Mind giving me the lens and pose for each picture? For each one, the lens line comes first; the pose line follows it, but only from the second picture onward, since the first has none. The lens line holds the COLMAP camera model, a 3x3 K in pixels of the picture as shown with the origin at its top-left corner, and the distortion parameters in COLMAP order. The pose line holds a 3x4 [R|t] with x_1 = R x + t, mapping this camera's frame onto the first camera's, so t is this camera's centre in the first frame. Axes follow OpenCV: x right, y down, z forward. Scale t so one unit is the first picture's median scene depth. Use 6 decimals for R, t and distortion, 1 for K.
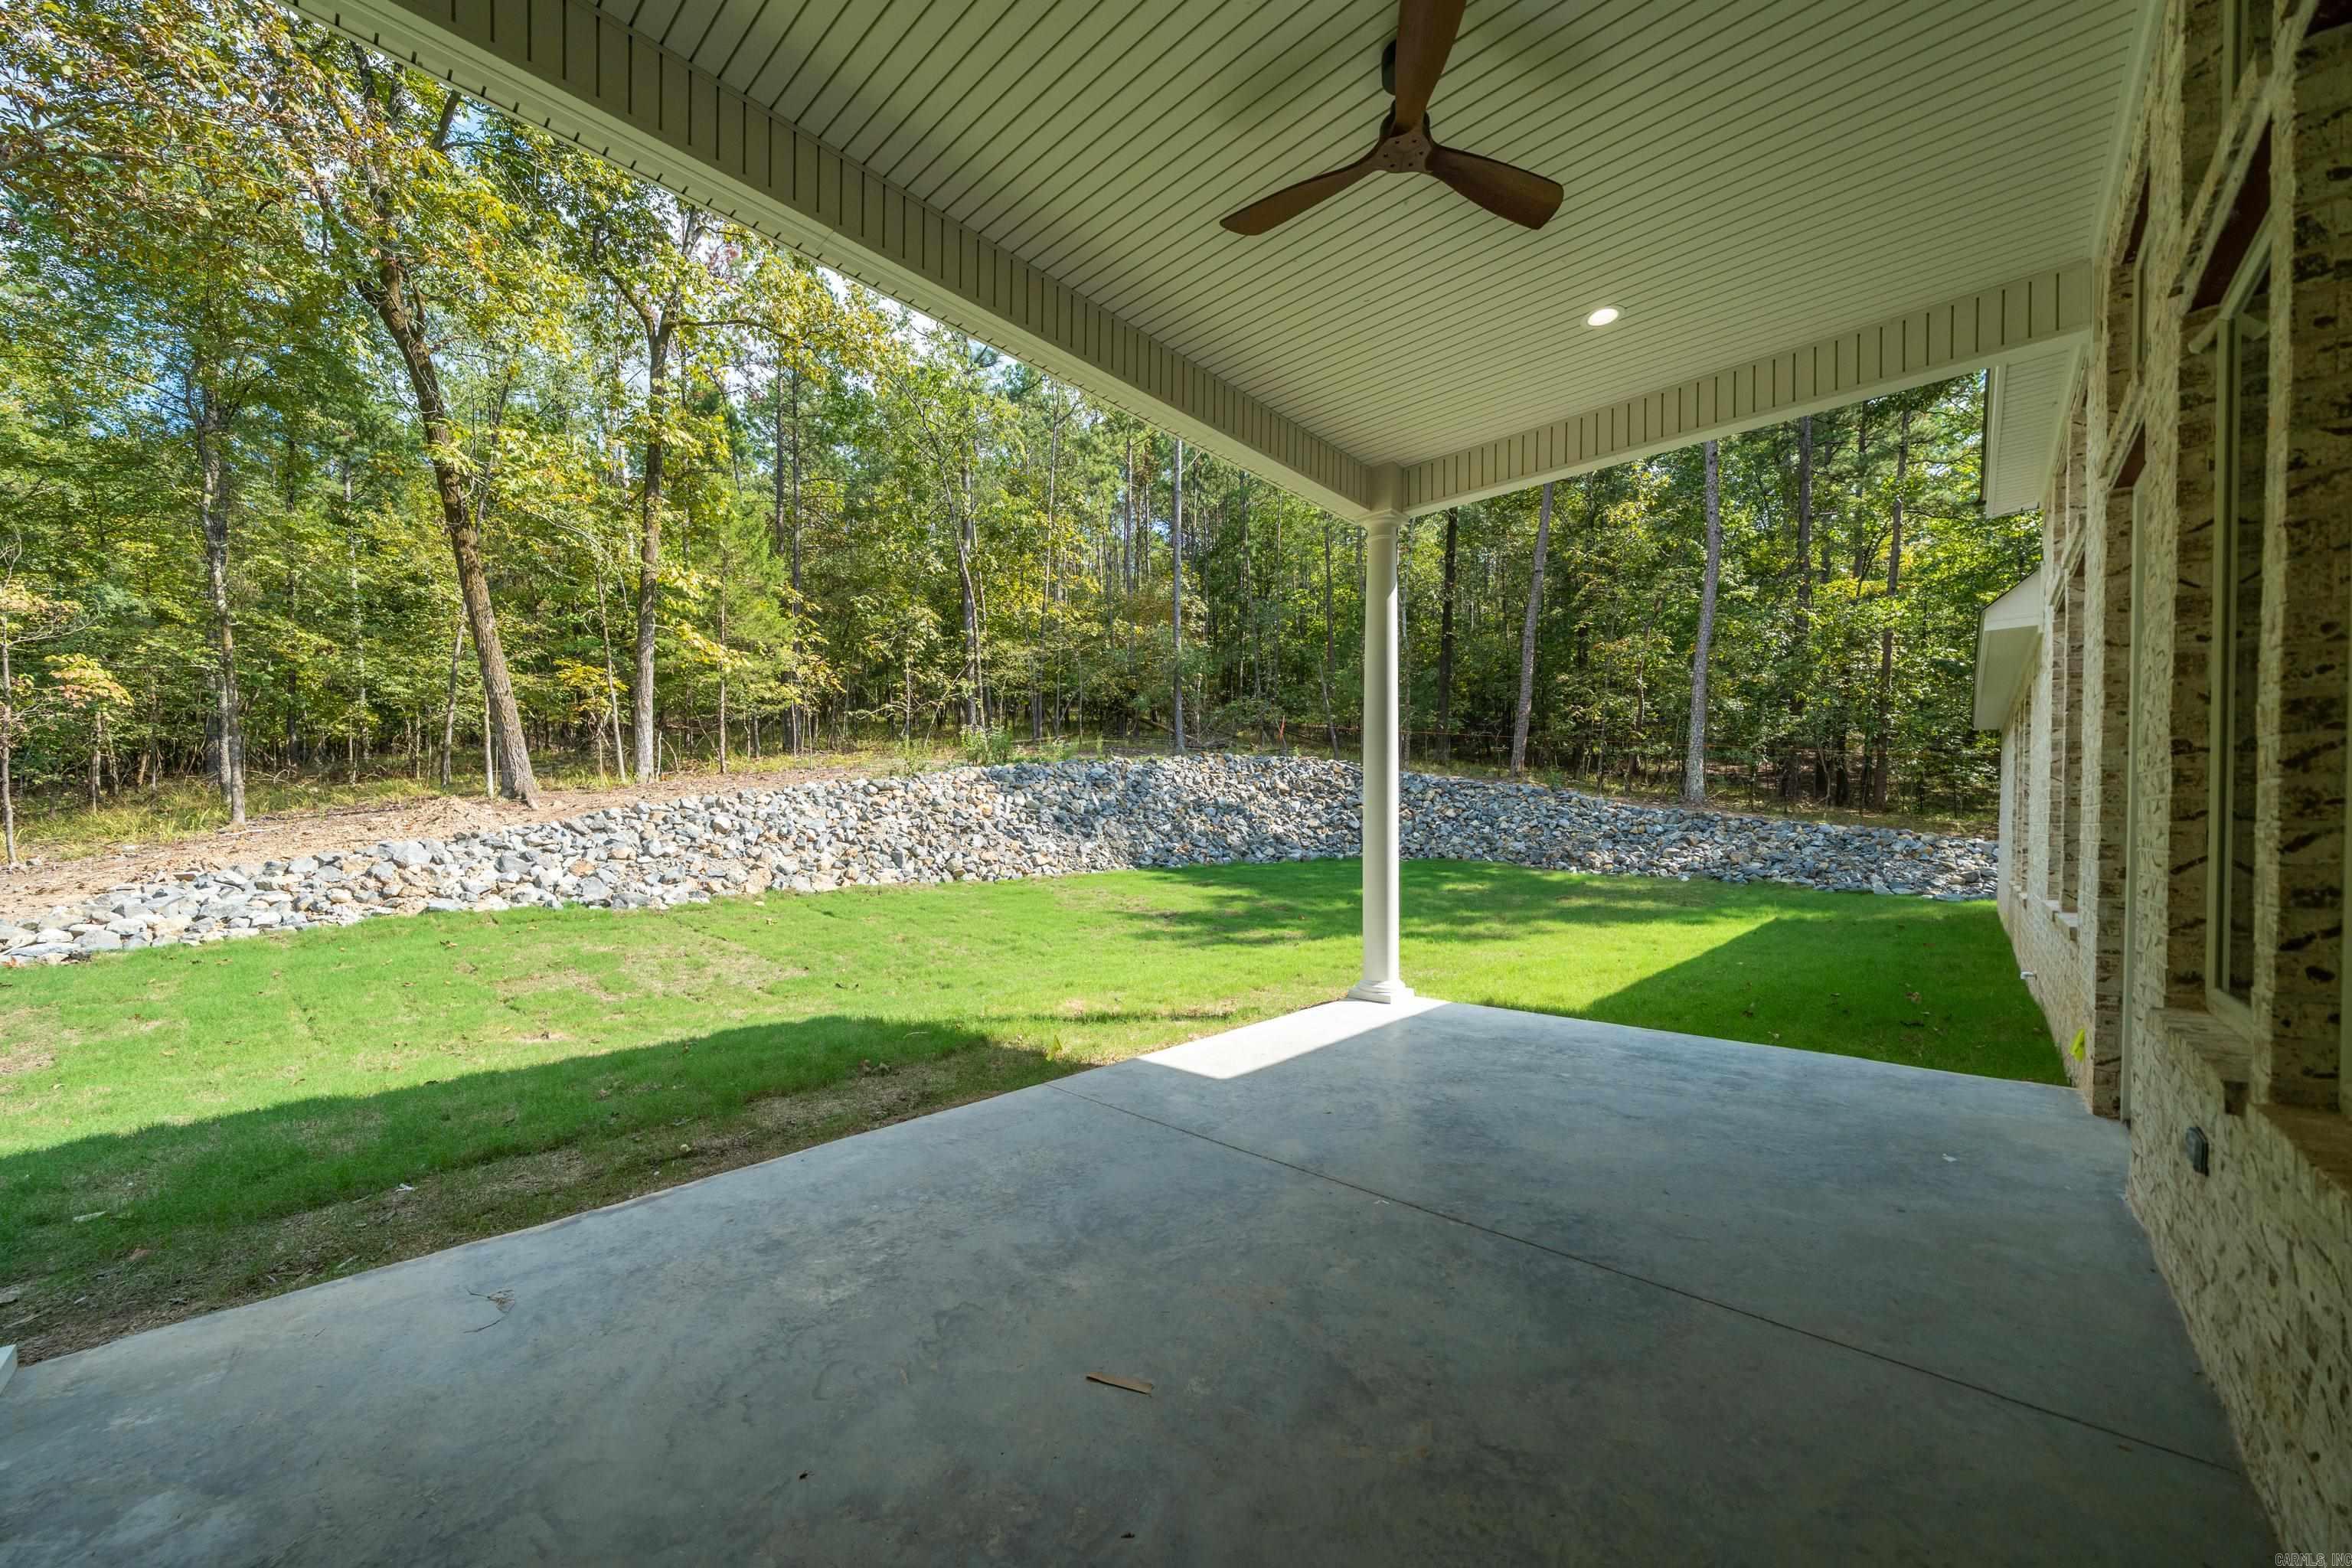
lens RADIAL K [[831.0, 0, 1141.3], [0, 831.0, 833.6], [0, 0, 1]] dist [-0.004797, 0.000014]
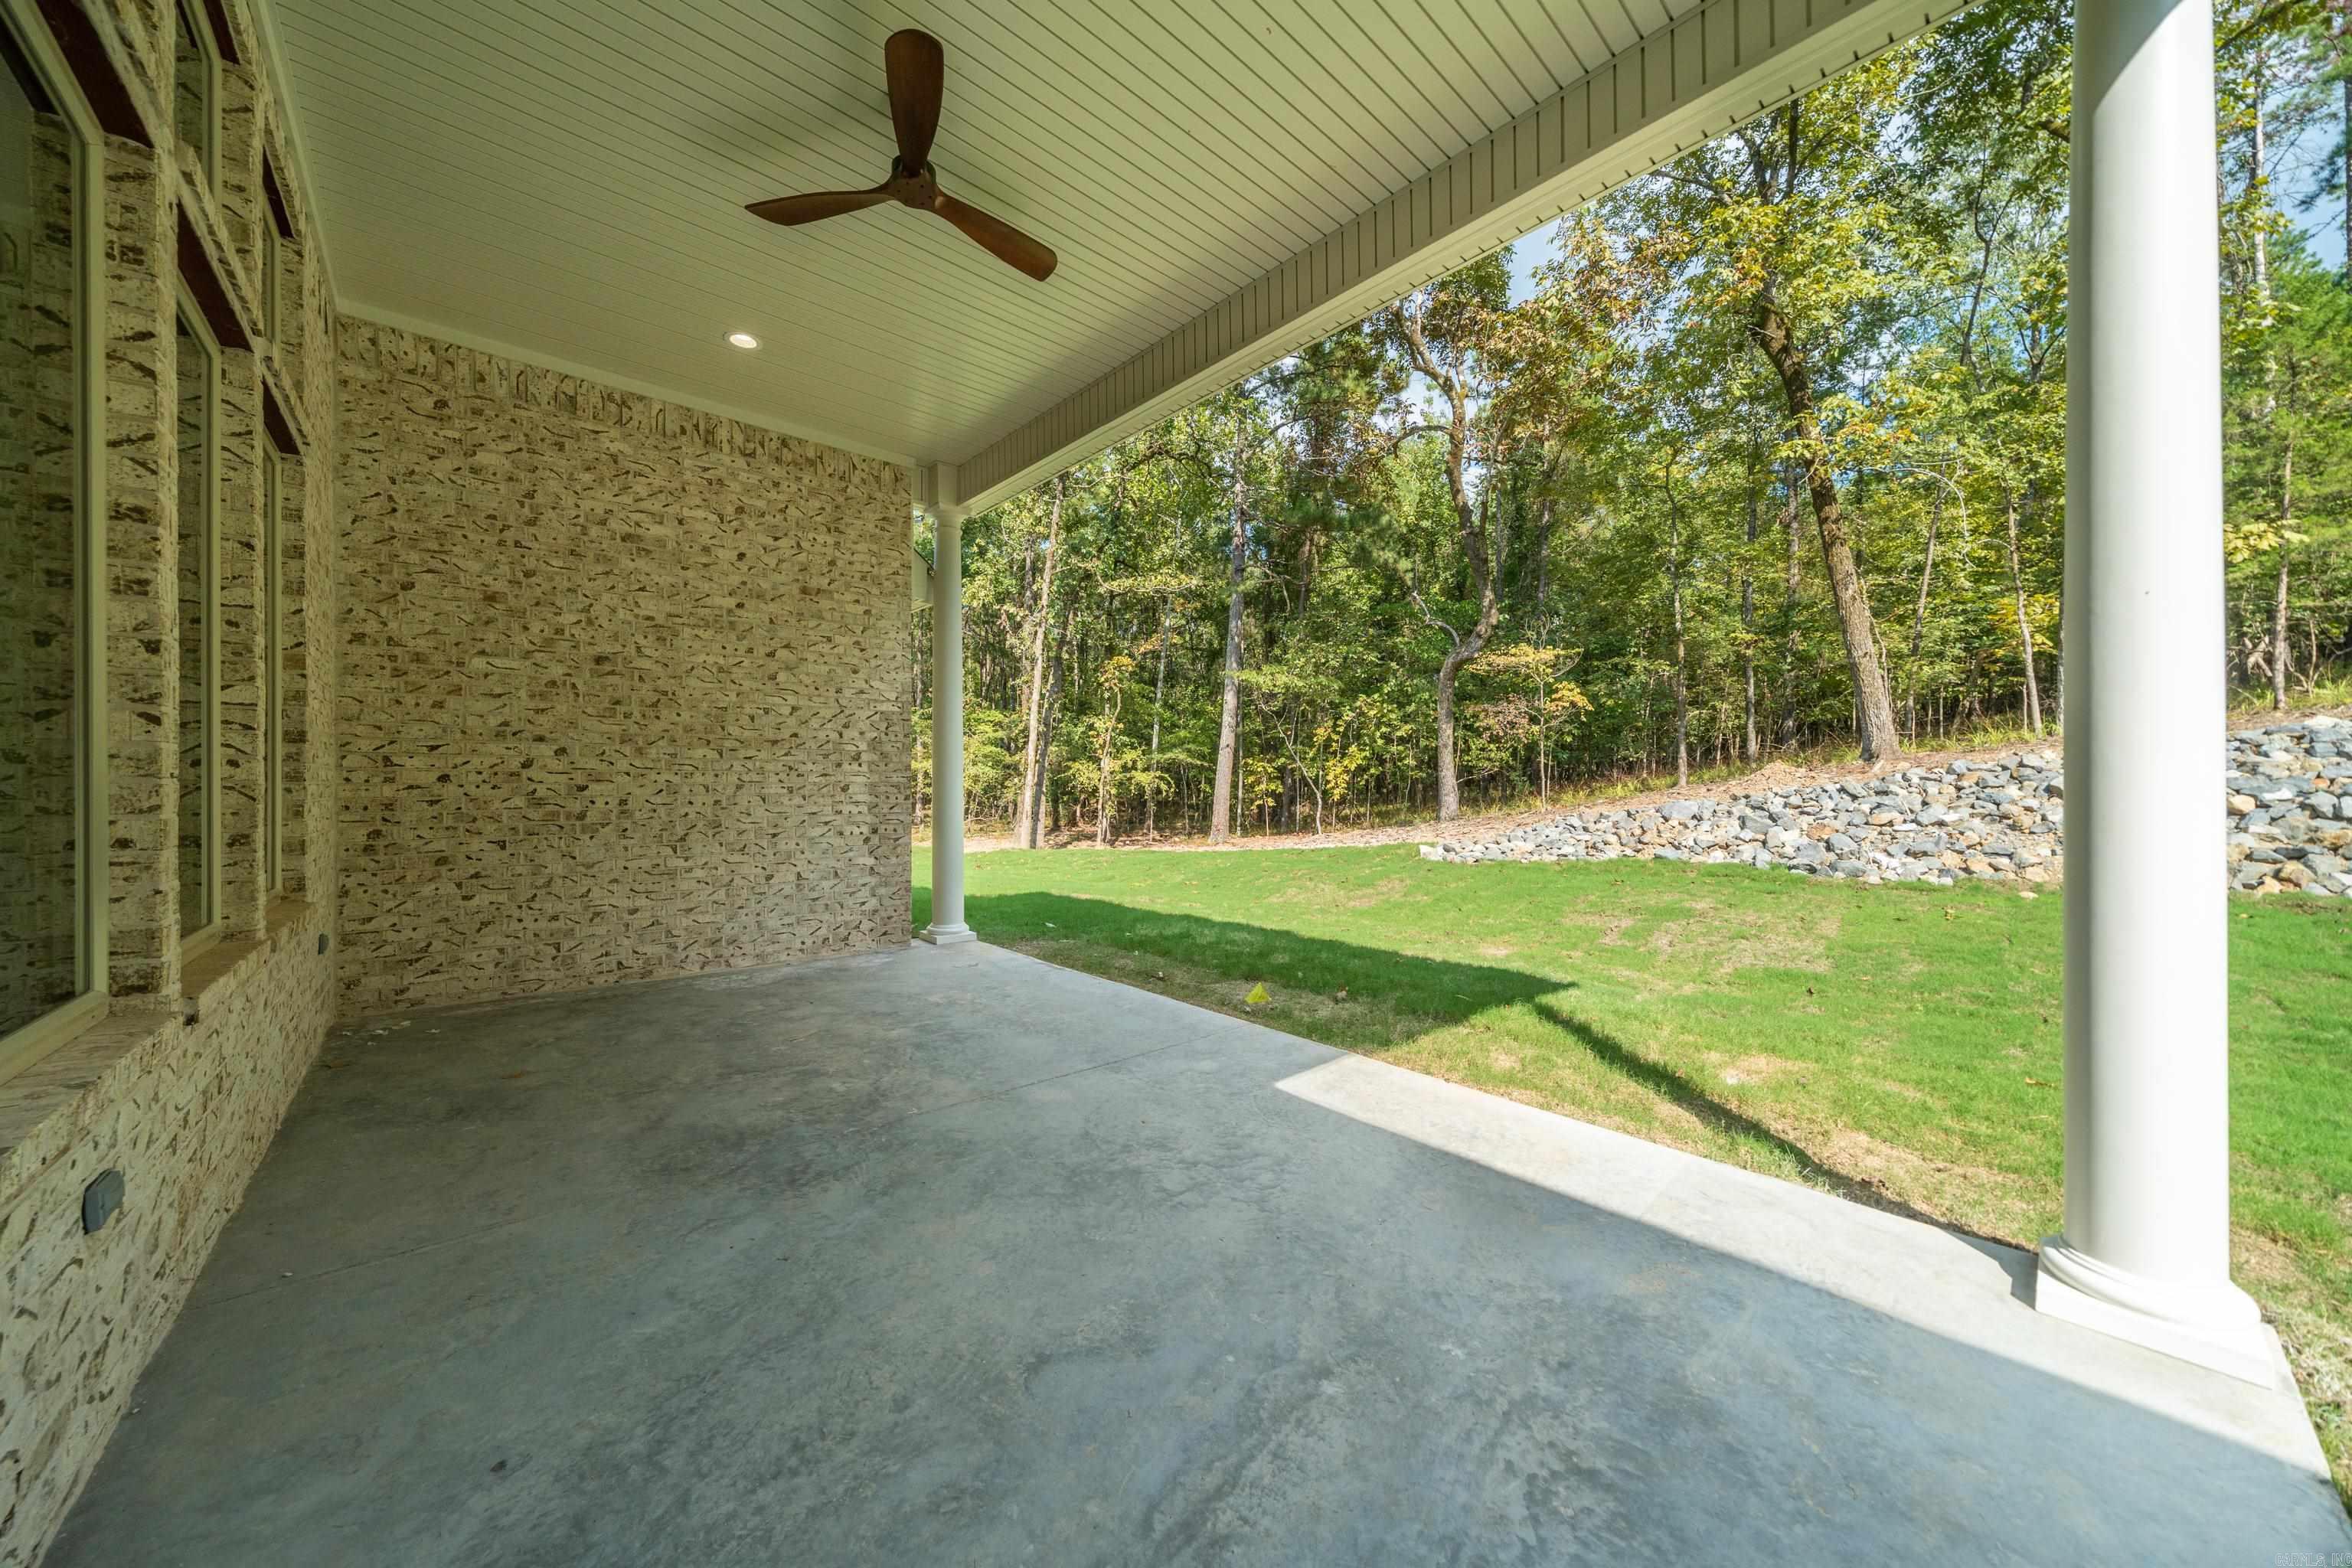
lens RADIAL K [[831.0, 0, 1215.5], [0, 831.0, 785.2], [0, 0, 1]] dist [-0.004797, 0.000014]
pose [[-0.050255, -0.002548, -0.998733, 1.029023], [-0.011820, 0.999928, -0.001956, -0.007269], [0.998666, 0.011706, -0.050282, 1.066892]]
